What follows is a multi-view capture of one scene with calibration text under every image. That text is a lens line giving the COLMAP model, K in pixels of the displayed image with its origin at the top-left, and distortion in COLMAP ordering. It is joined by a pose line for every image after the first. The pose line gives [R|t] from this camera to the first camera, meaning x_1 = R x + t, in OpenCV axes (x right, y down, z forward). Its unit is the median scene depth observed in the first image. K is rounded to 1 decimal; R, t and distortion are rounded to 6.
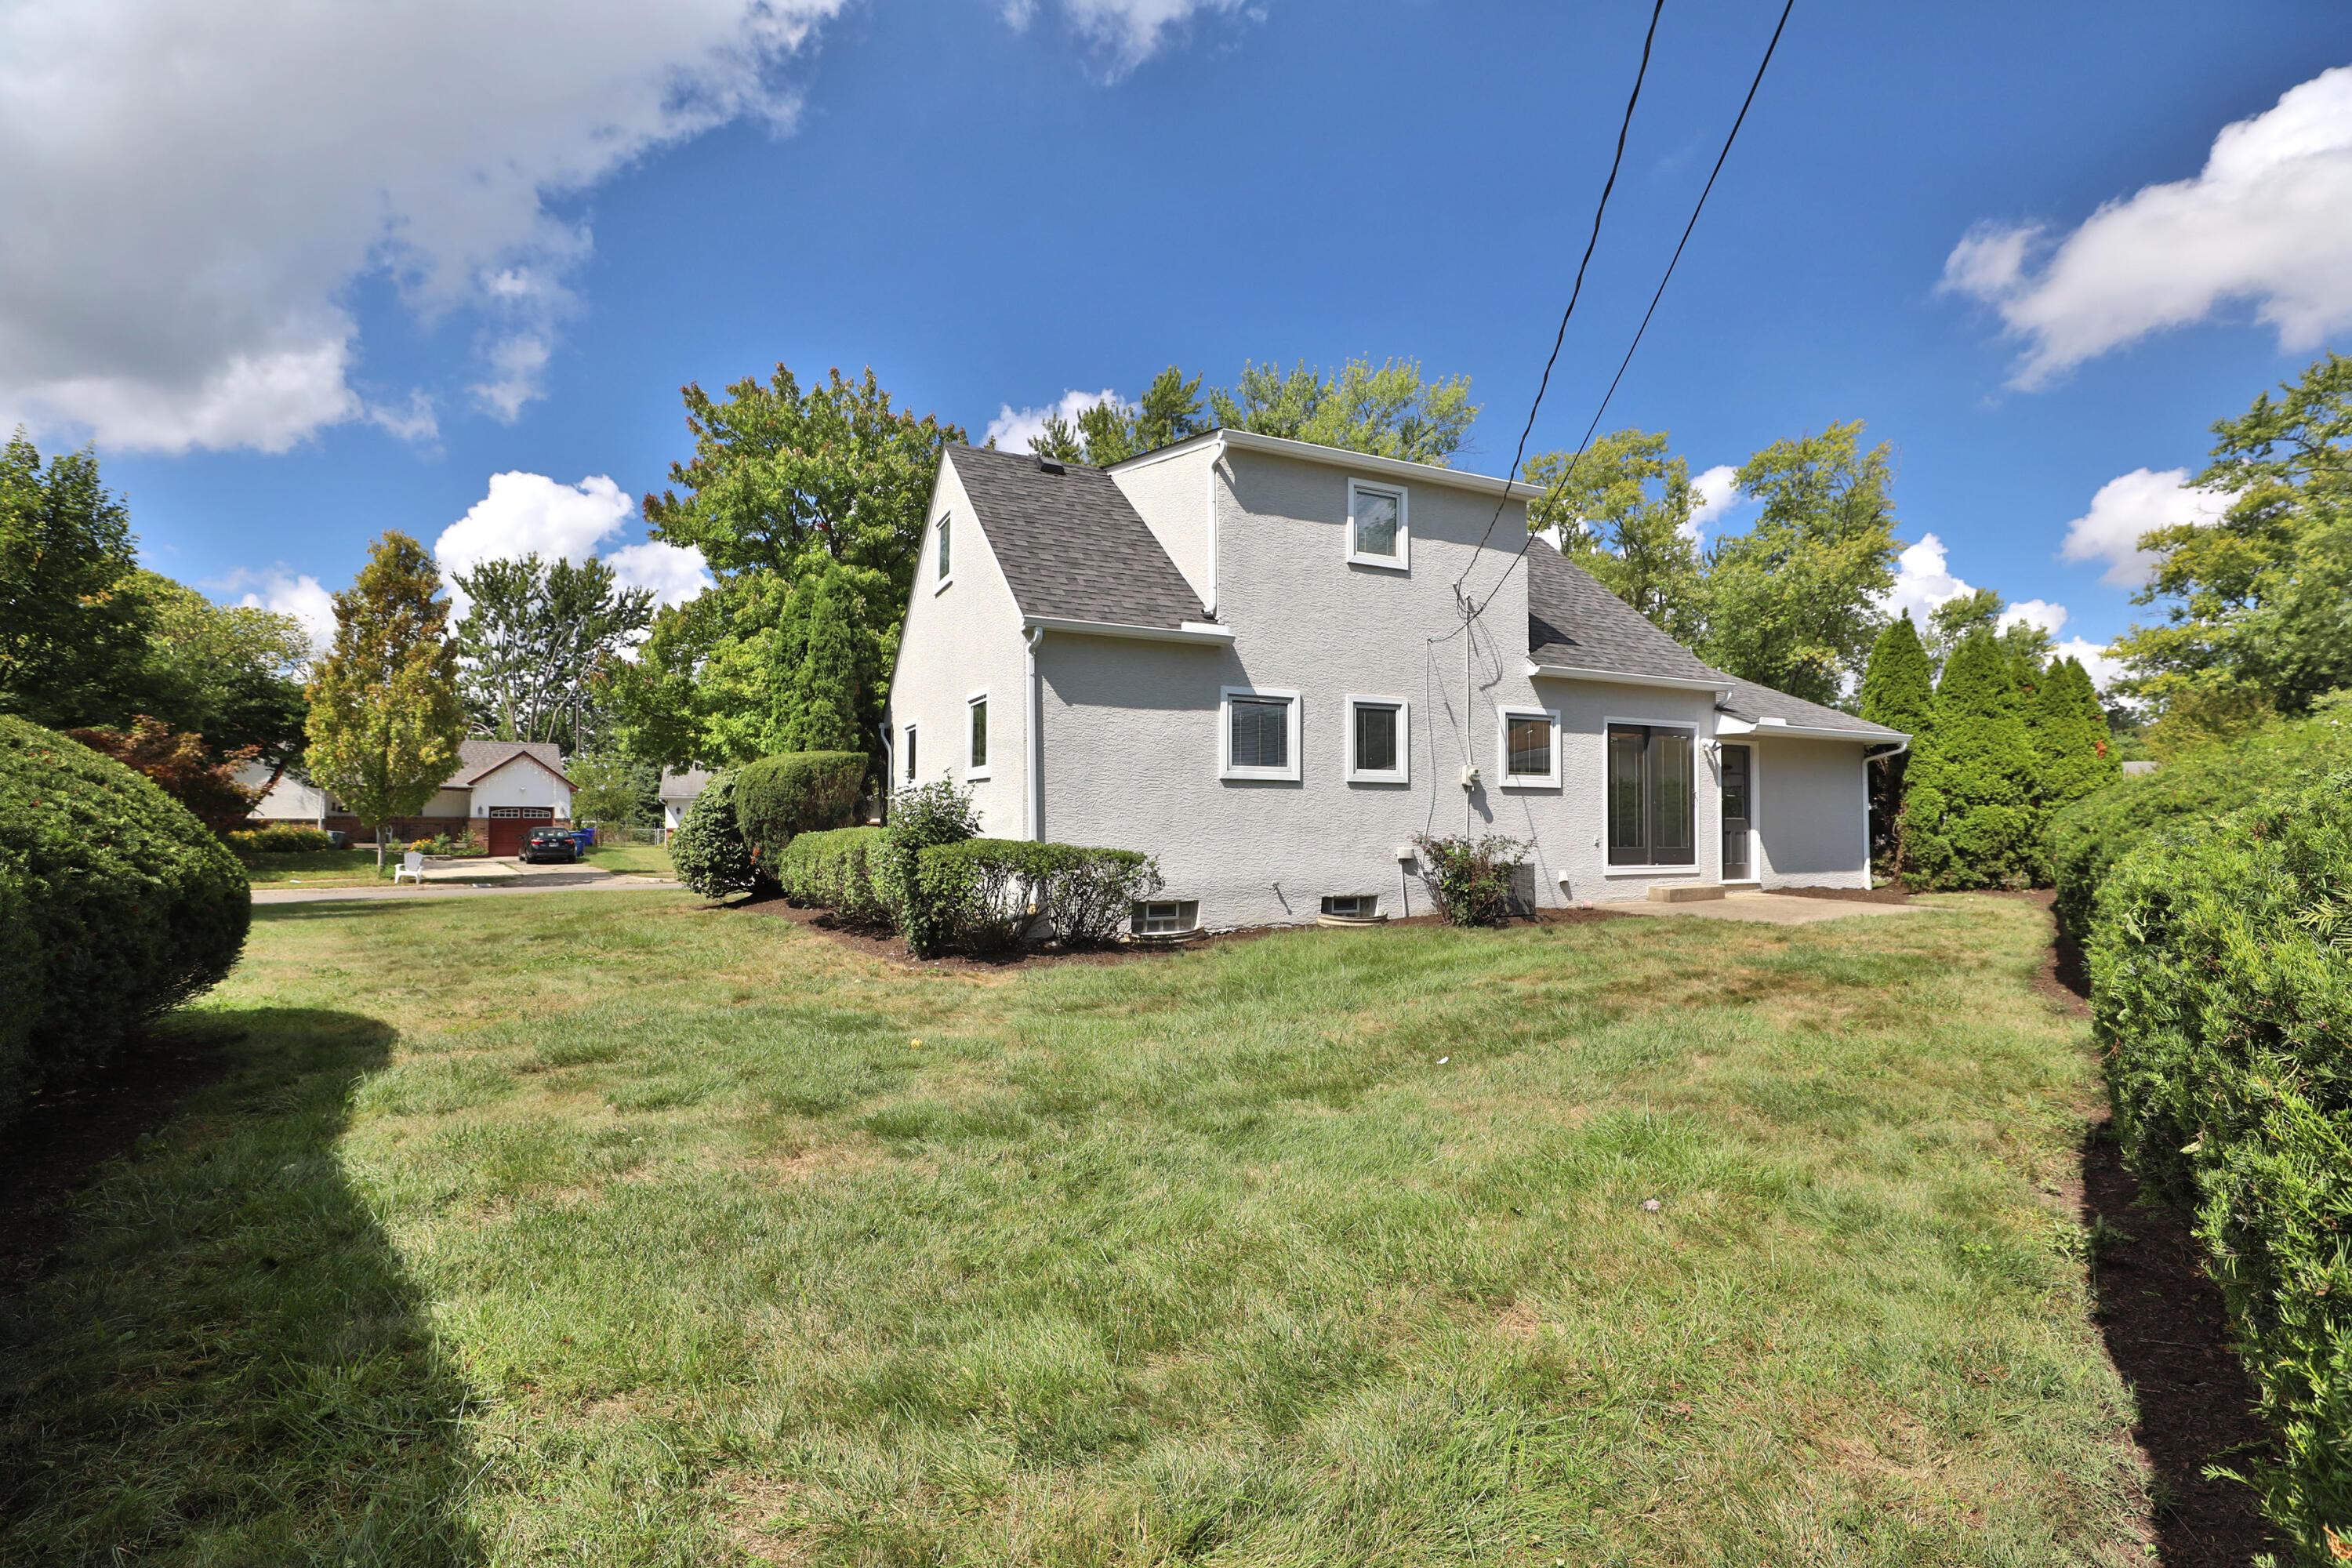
lens RADIAL K [[1067.7, 0, 1198.2], [0, 1067.7, 783.1], [0, 0, 1]] dist [-0.024221, 0.000429]
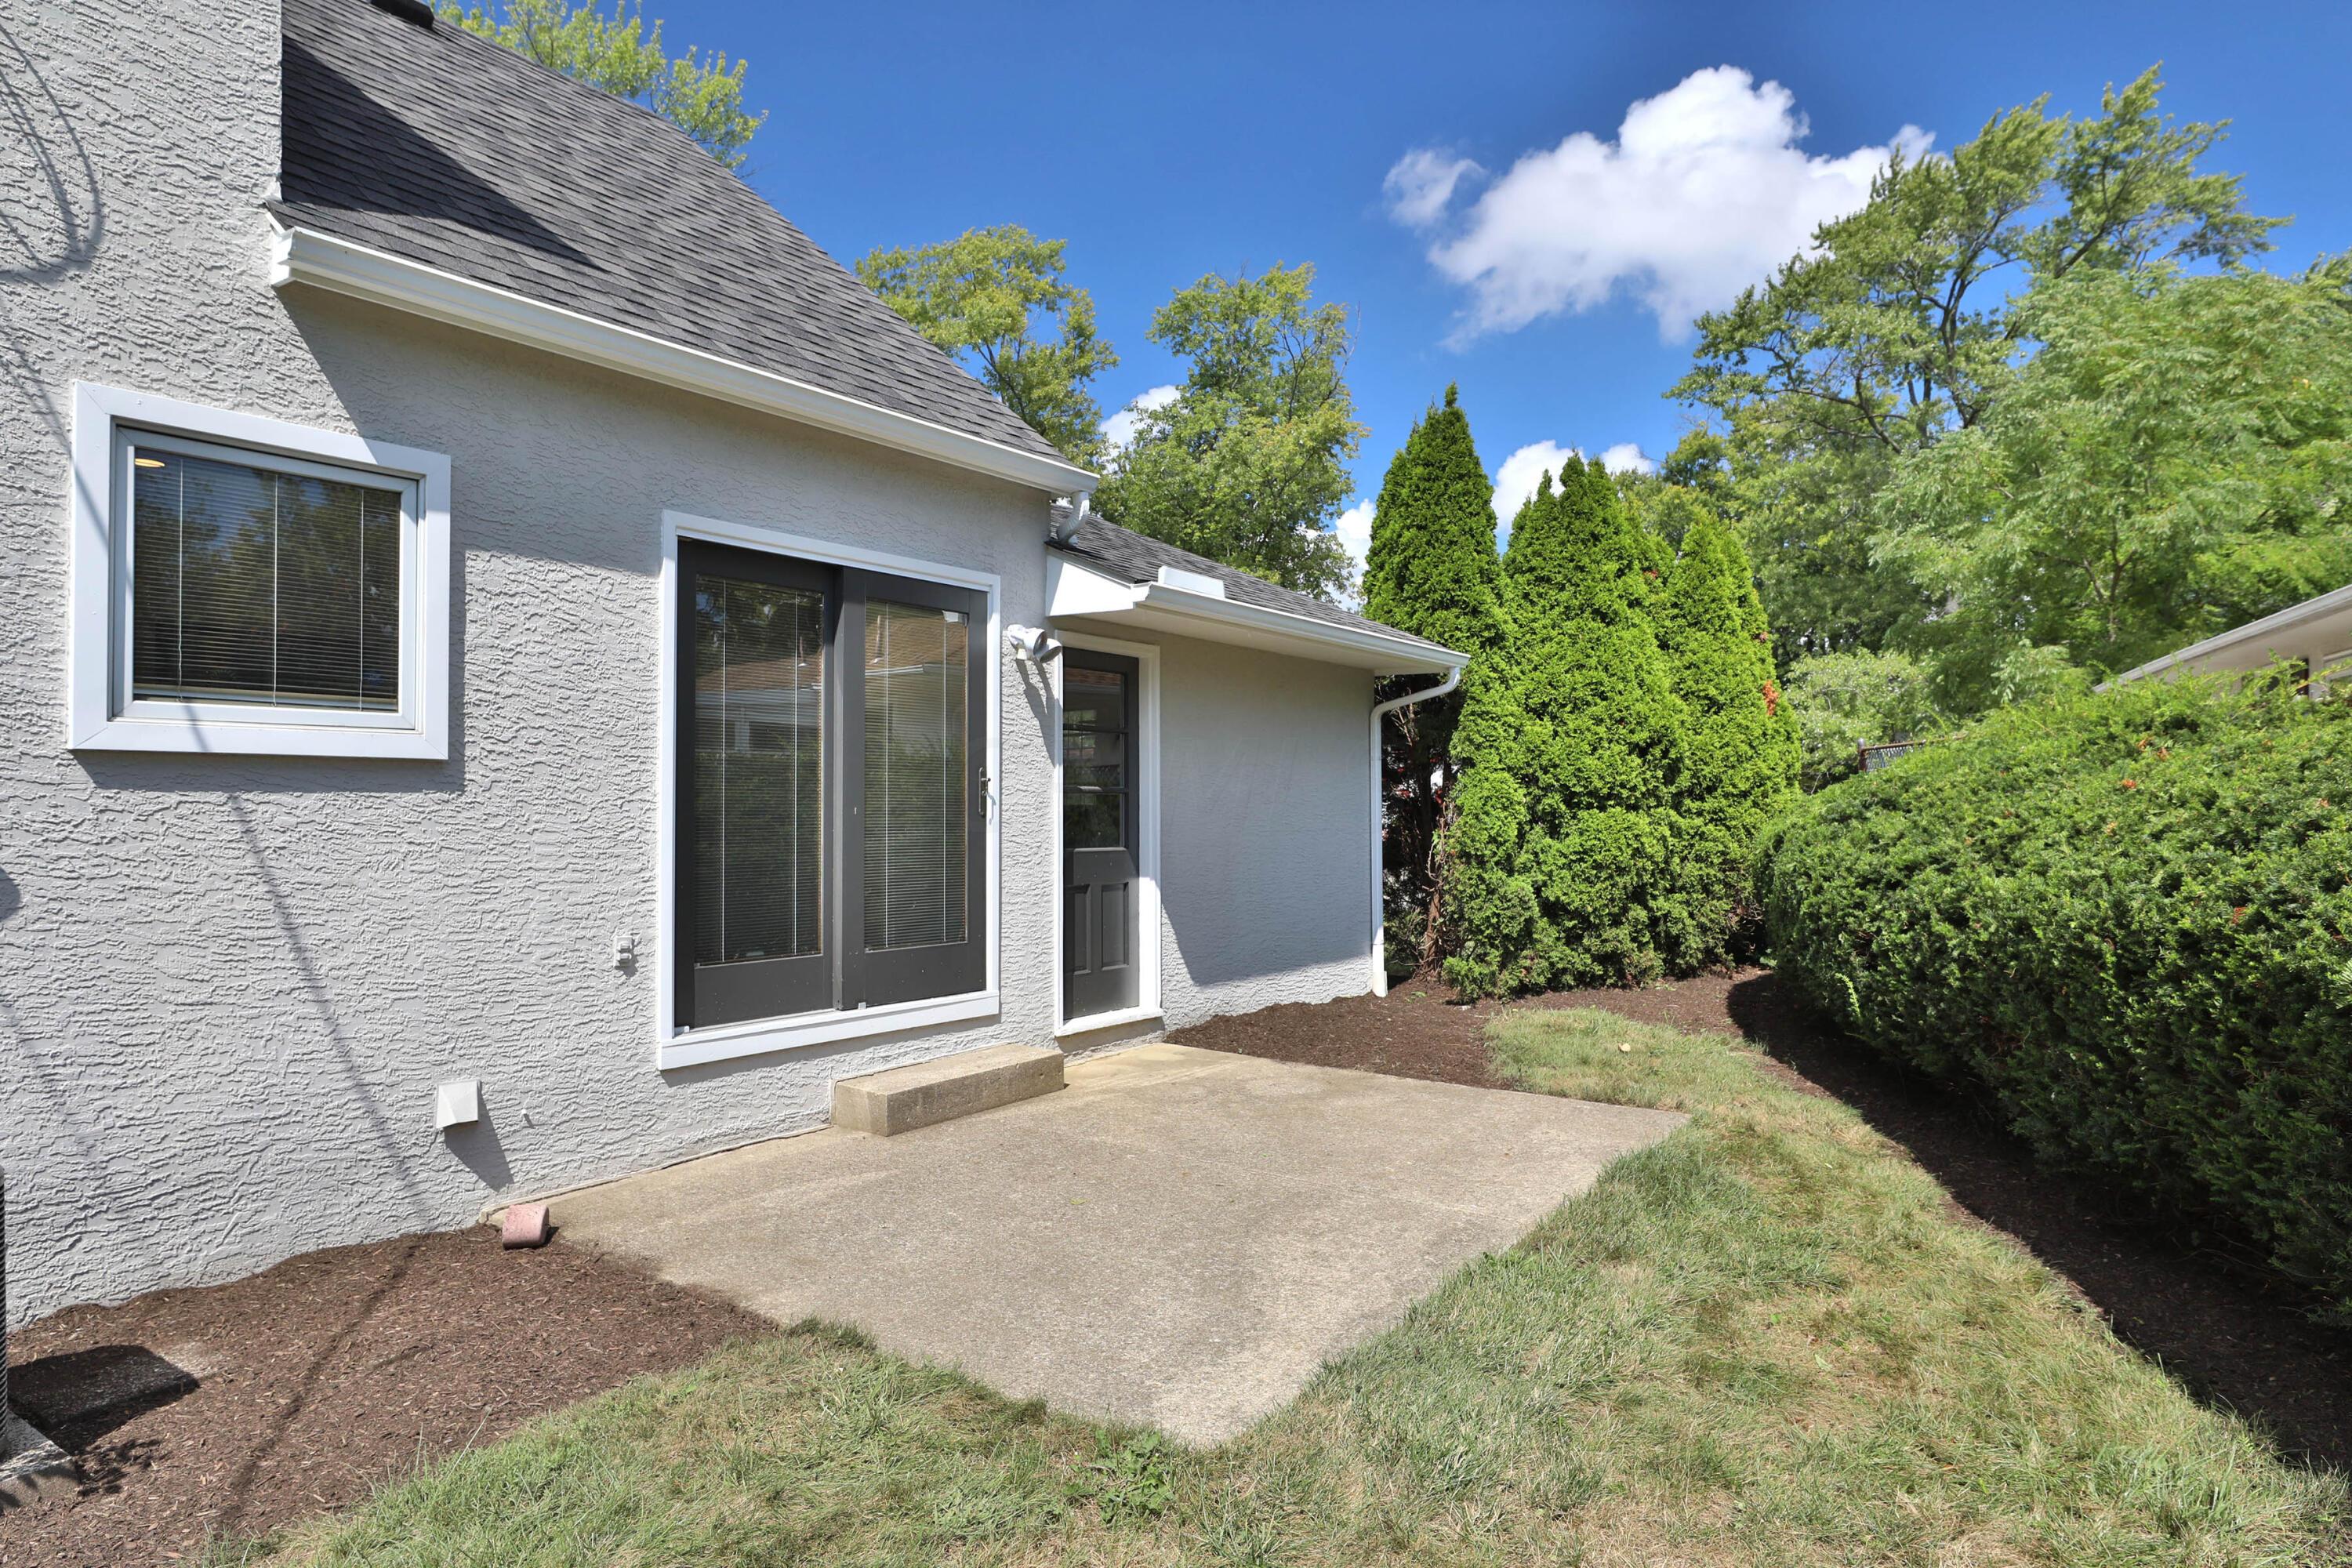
lens RADIAL K [[1420.3, 0, 1173.6], [0, 1420.3, 785.8], [0, 0, 1]] dist [0.001671, 0.000294]
pose [[0.887108, 0.001938, 0.461559, 0.285930], [-0.009751, 0.999847, 0.014545, 0.003164], [-0.461460, -0.017404, 0.886990, 0.523128]]
